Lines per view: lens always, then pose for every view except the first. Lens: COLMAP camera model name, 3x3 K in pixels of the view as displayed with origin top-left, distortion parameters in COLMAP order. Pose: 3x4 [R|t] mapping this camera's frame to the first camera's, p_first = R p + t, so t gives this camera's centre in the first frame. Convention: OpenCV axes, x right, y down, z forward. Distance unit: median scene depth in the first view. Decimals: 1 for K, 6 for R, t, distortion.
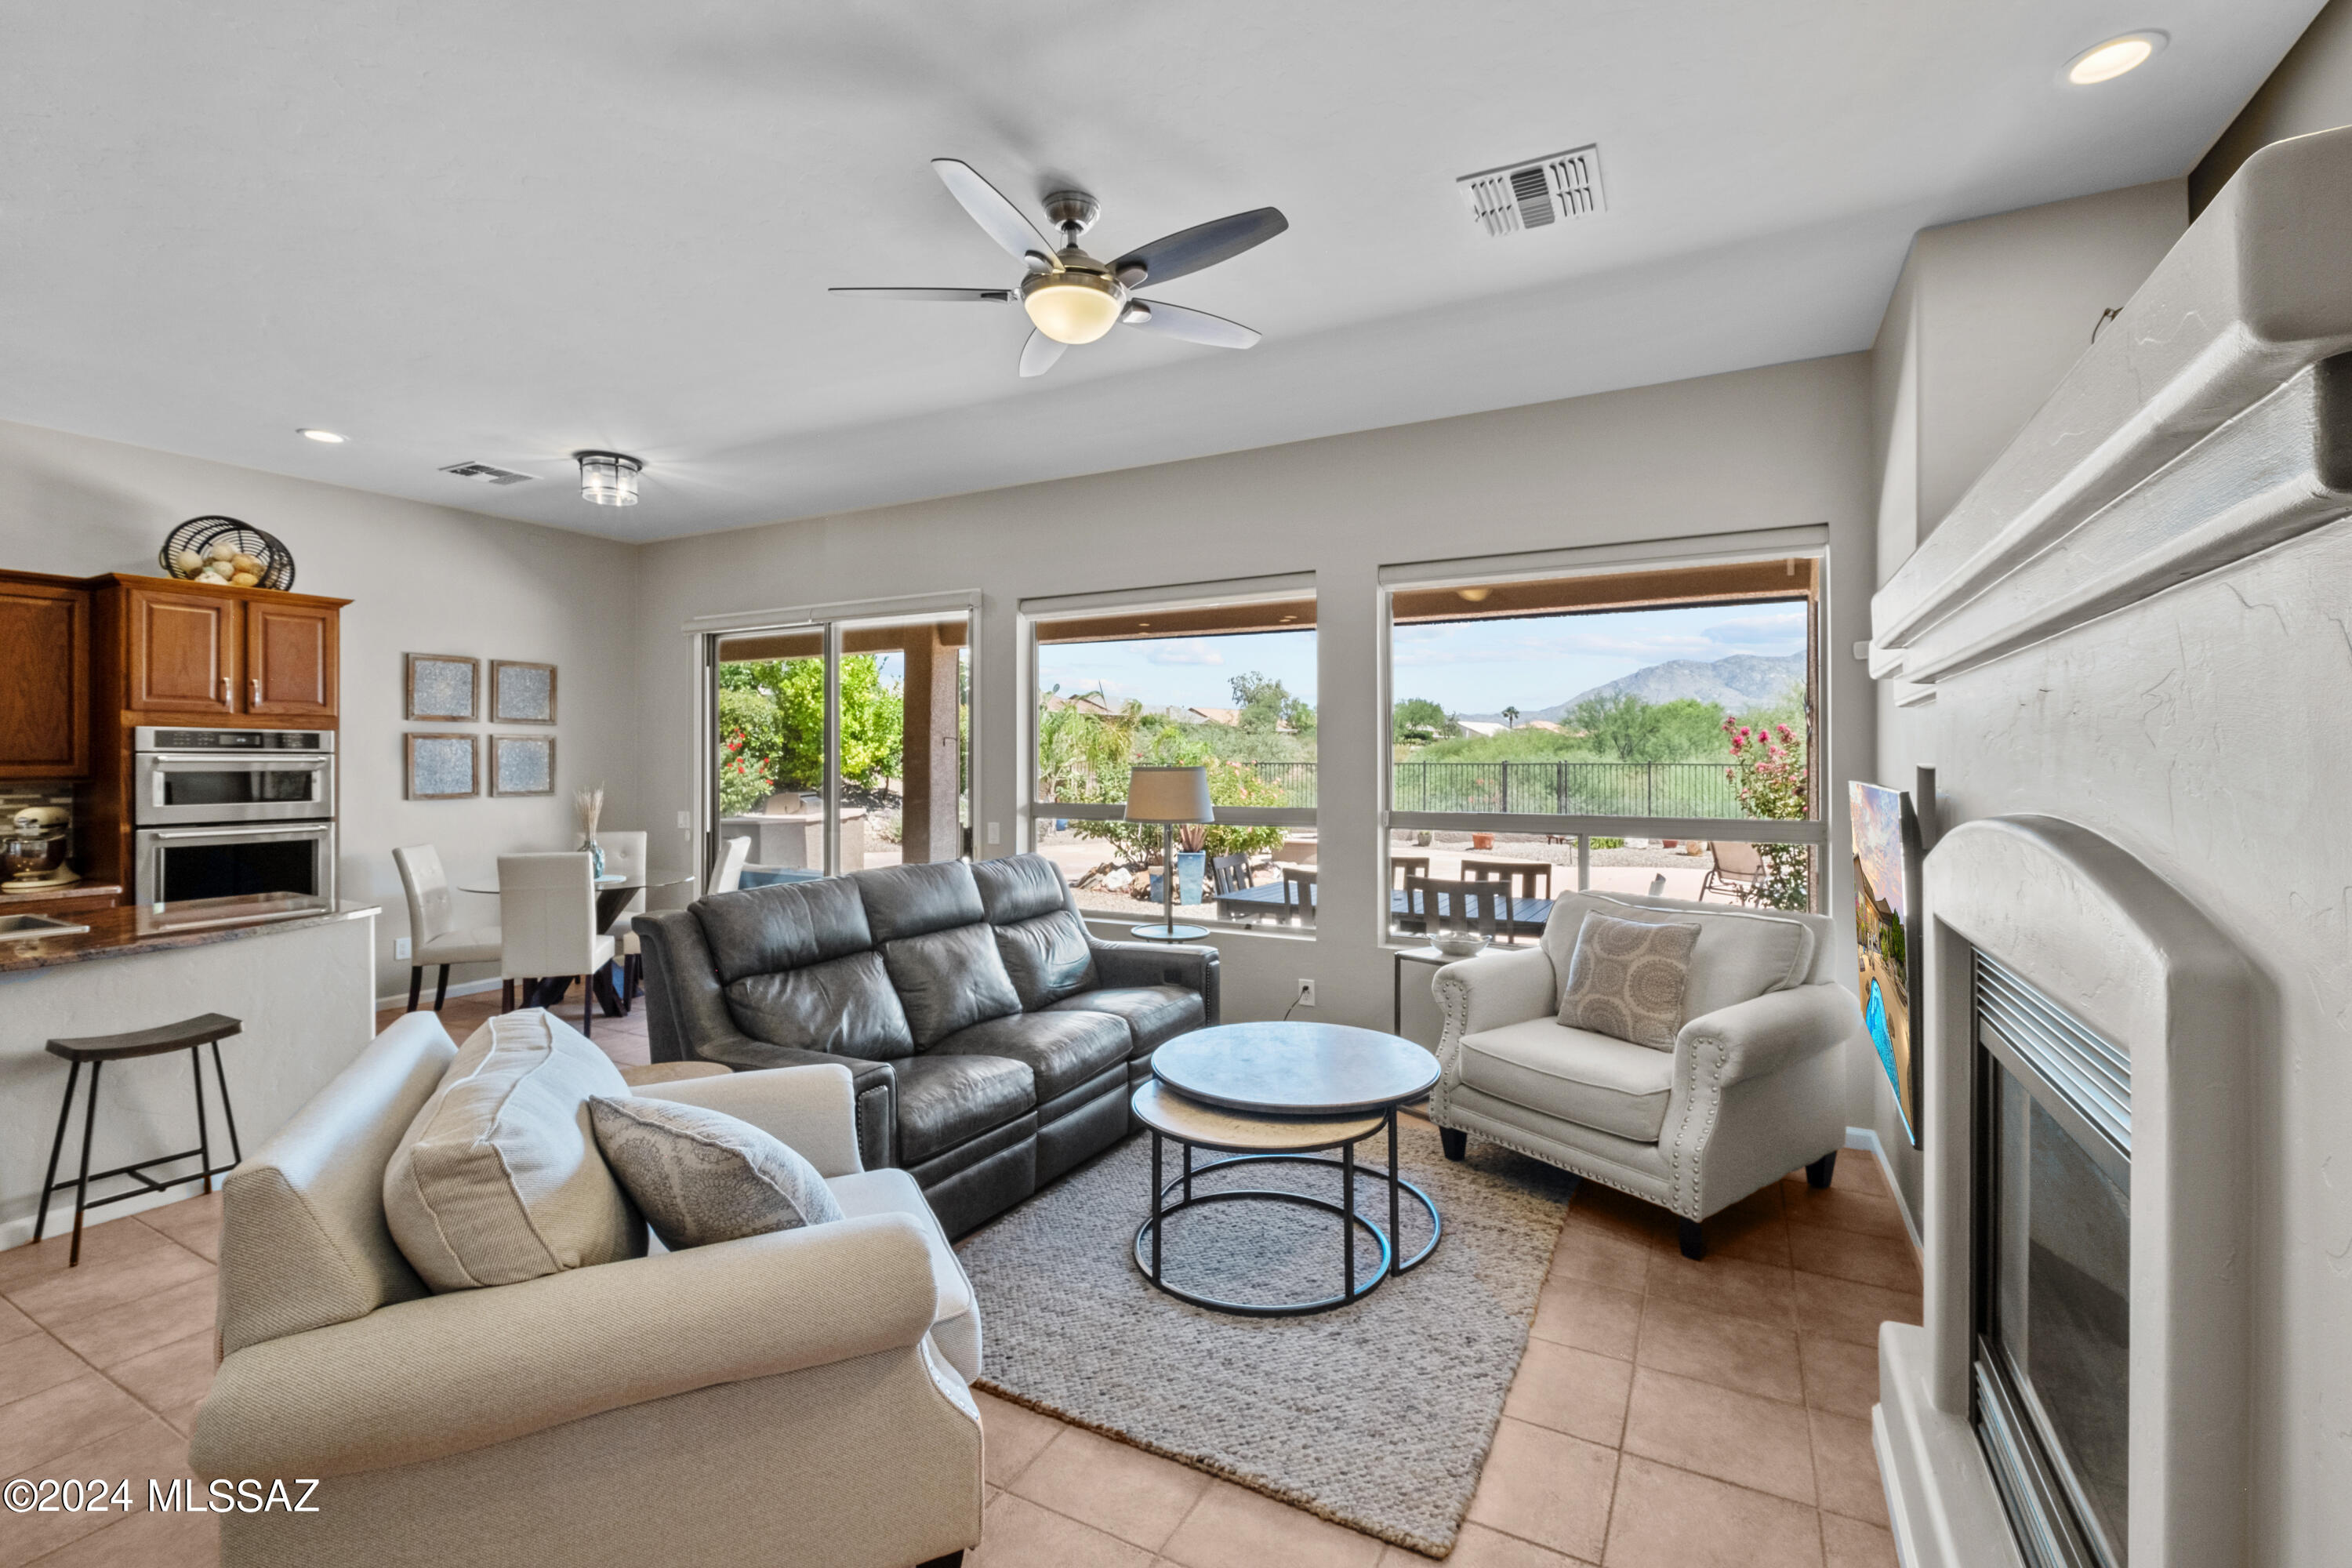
lens RADIAL K [[1029.4, 0, 1184.8], [0, 1029.4, 754.5], [0, 0, 1]] dist [-0.003393, -0.000901]
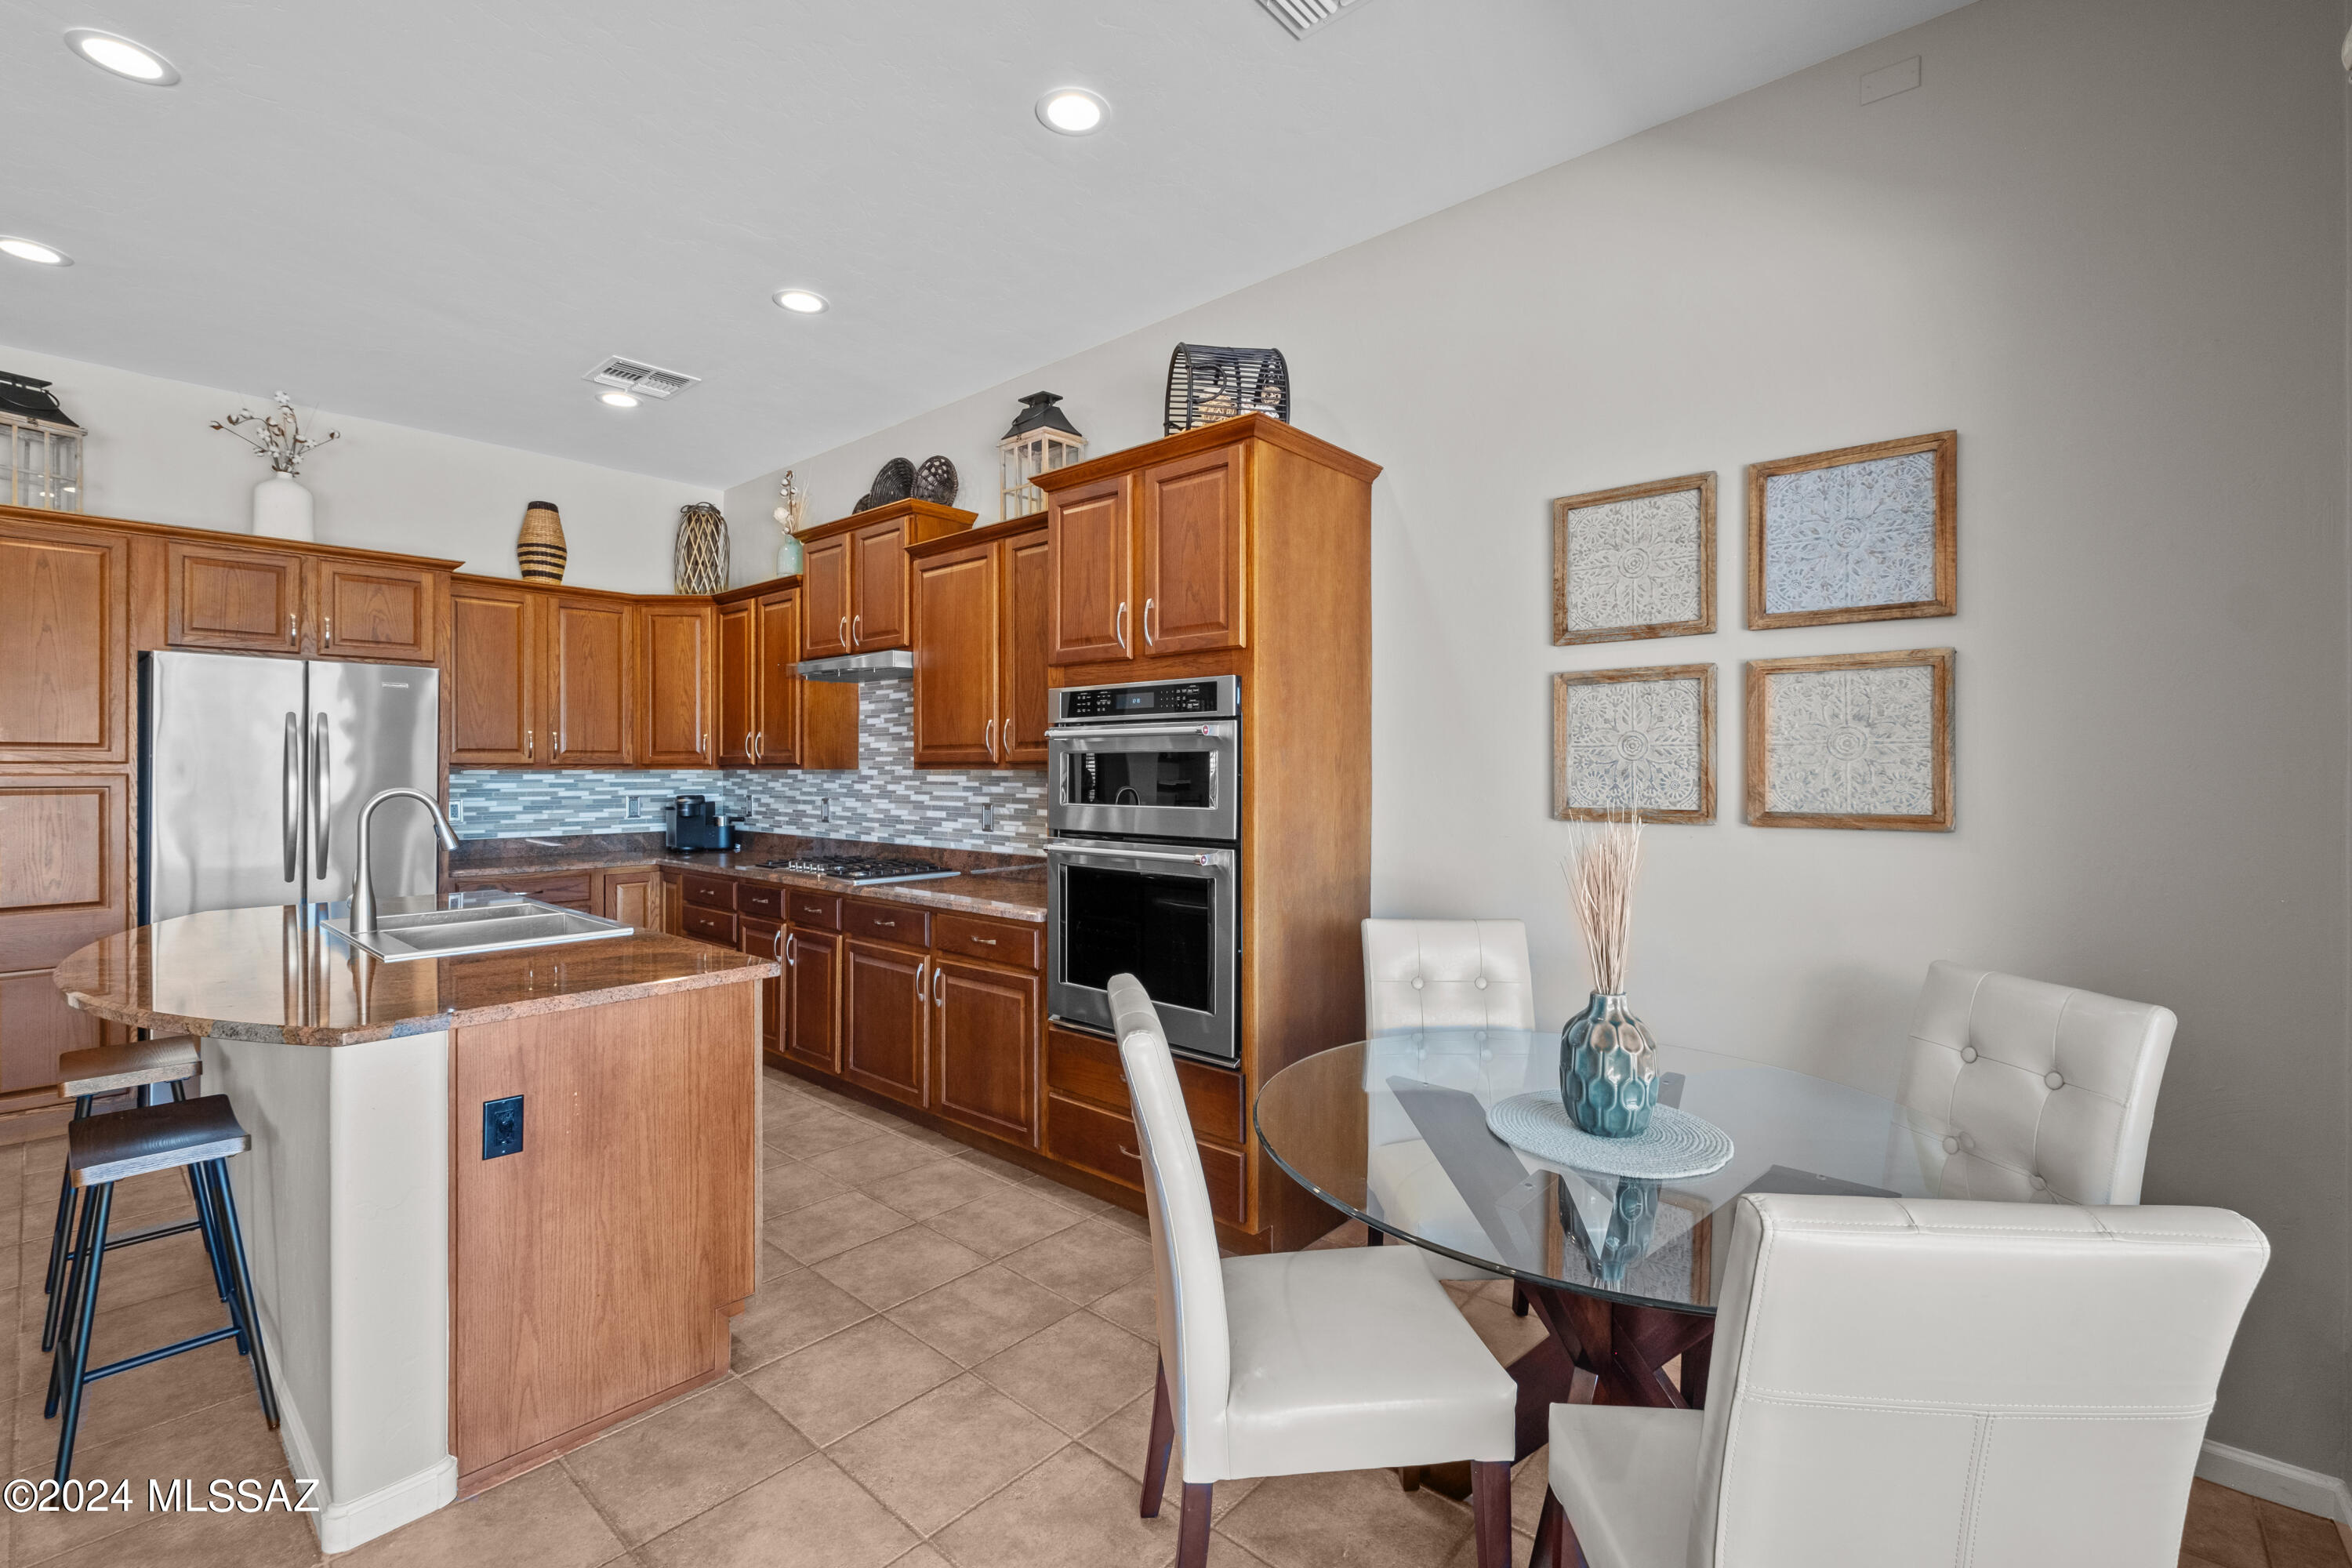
lens RADIAL K [[1013.0, 0, 1179.0], [0, 1013.0, 775.4], [0, 0, 1]] dist [0.000917, -0.000073]
pose [[-0.229861, 0.004006, -0.973215, -0.338848], [0.002262, 0.999991, 0.003582, 0.027548], [0.973221, -0.001378, -0.229868, 1.149518]]
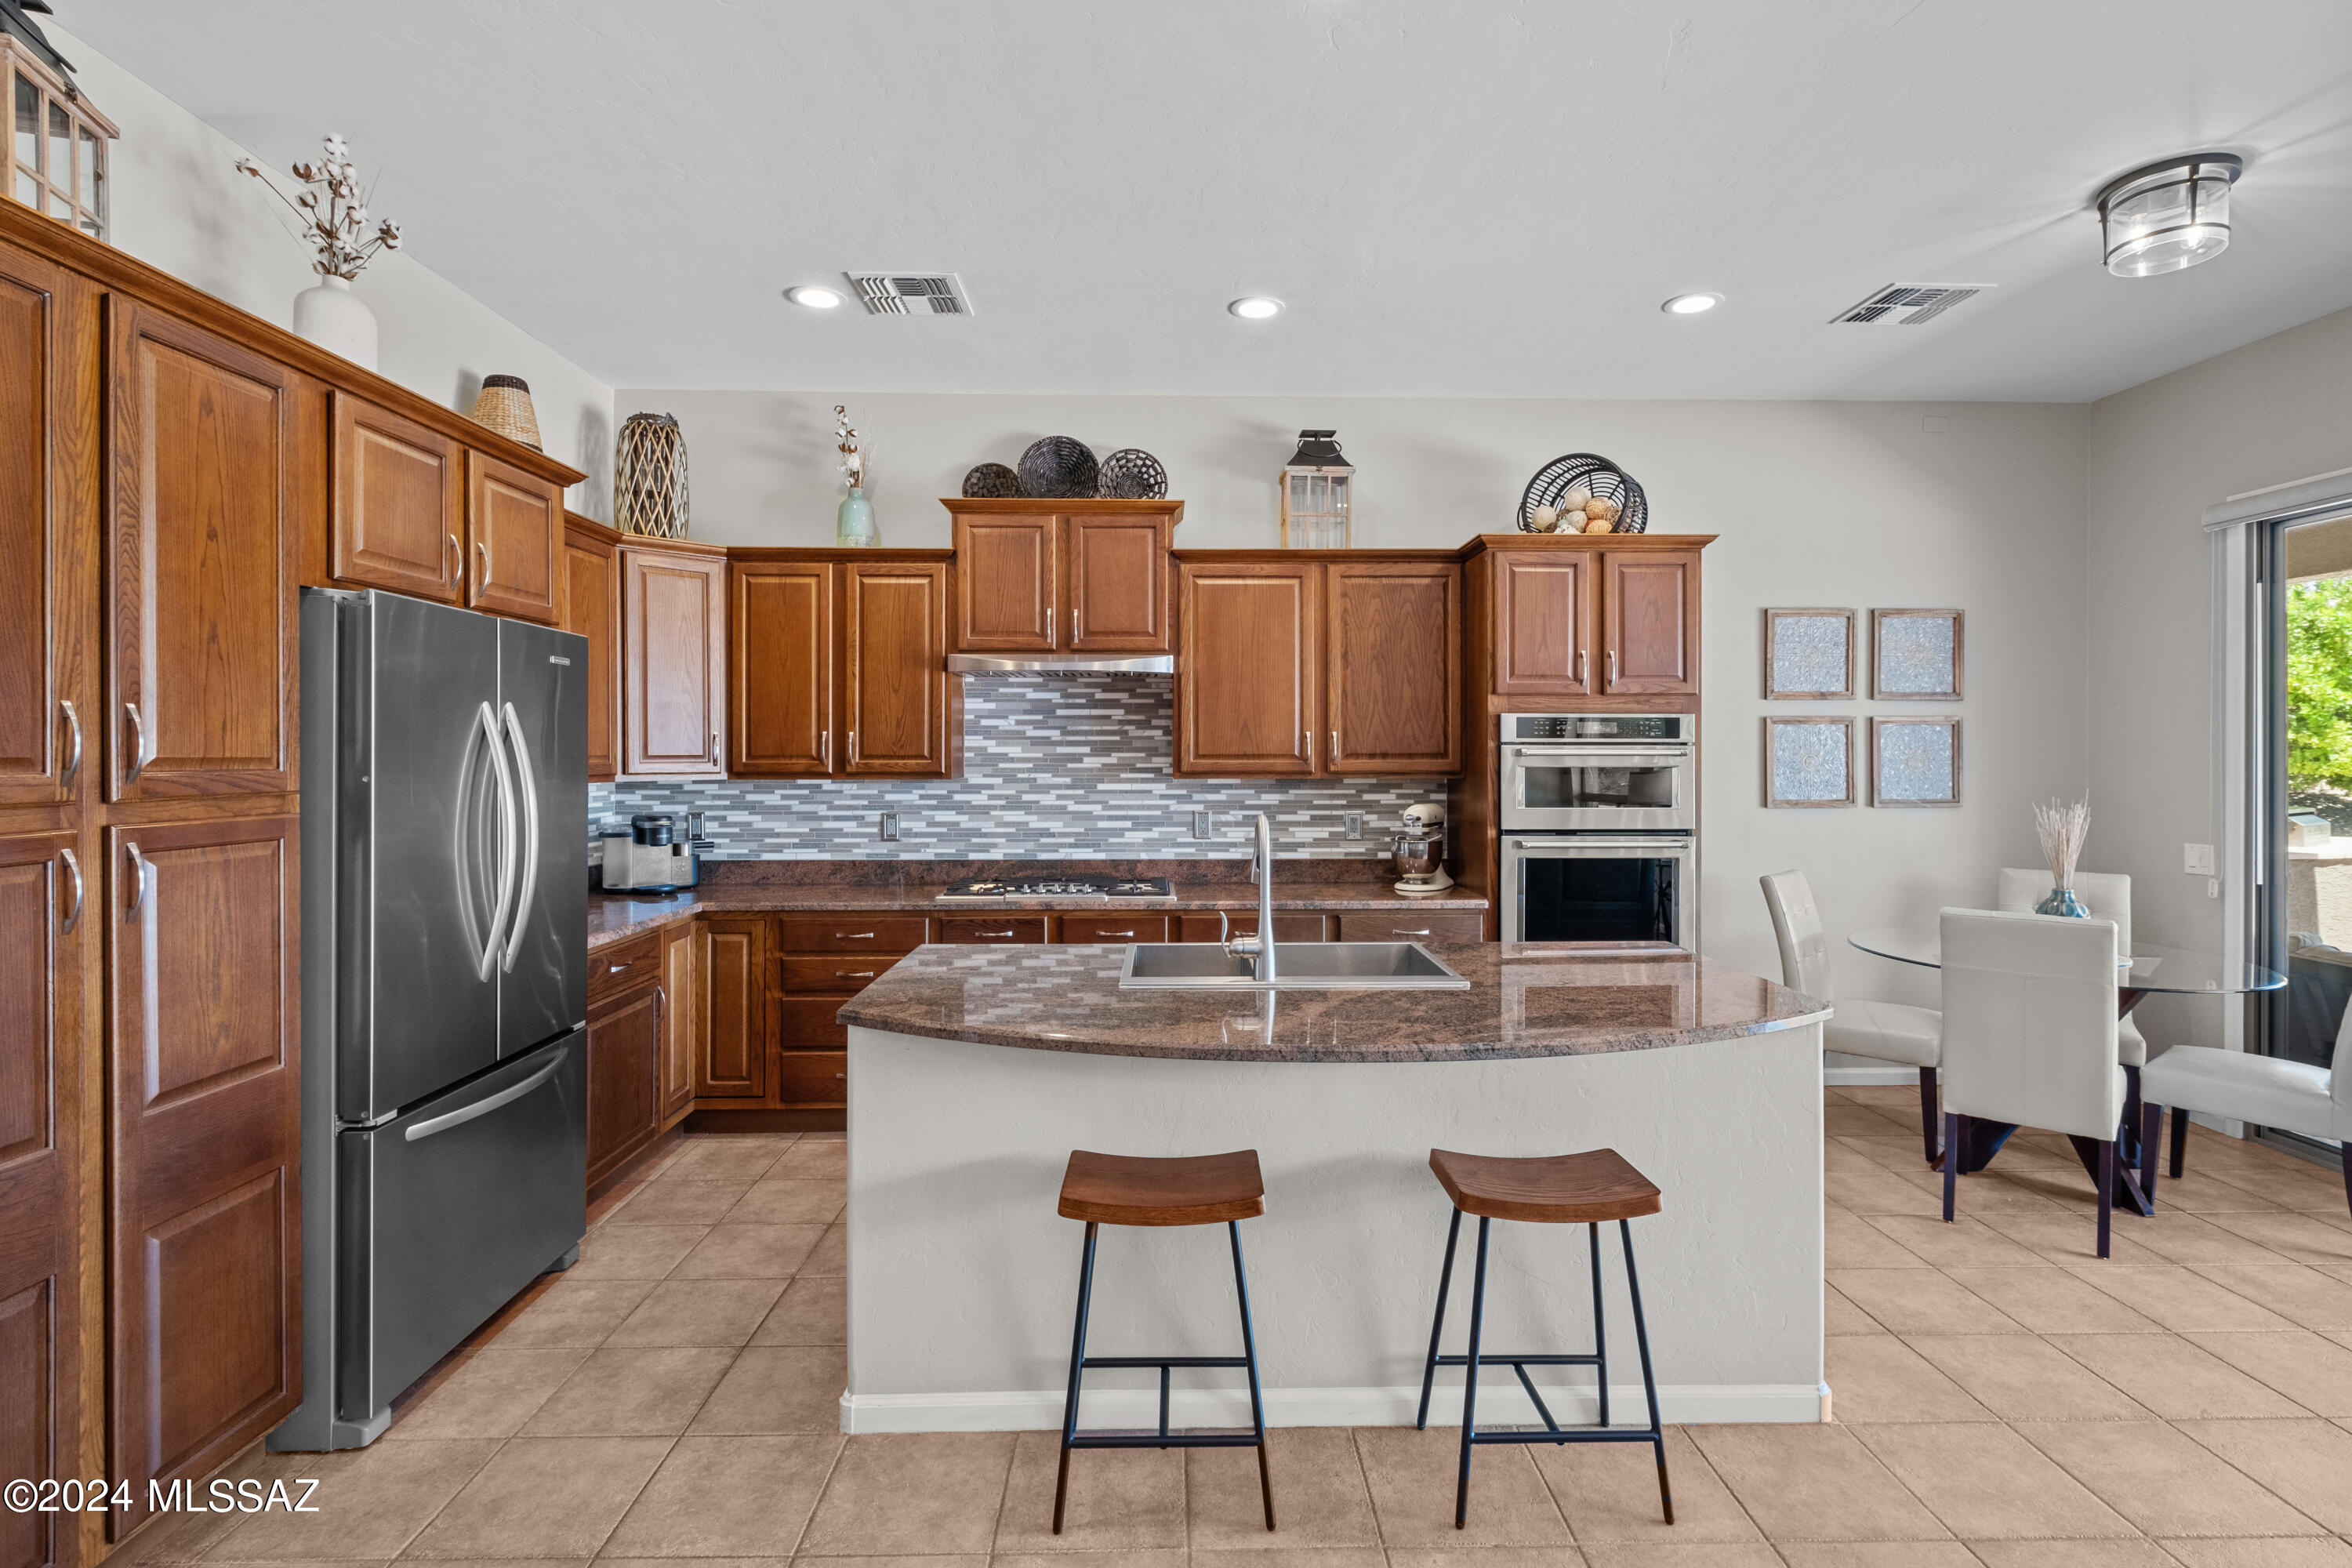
lens RADIAL K [[1113.0, 0, 1172.8], [0, 1113.0, 760.0], [0, 0, 1]] dist [-0.000987, -0.000925]
pose [[0.487528, 0.005341, -0.873091, -0.325305], [0.004156, 0.999956, 0.008438, 0.001983], [0.873098, -0.007742, 0.487484, 0.290334]]
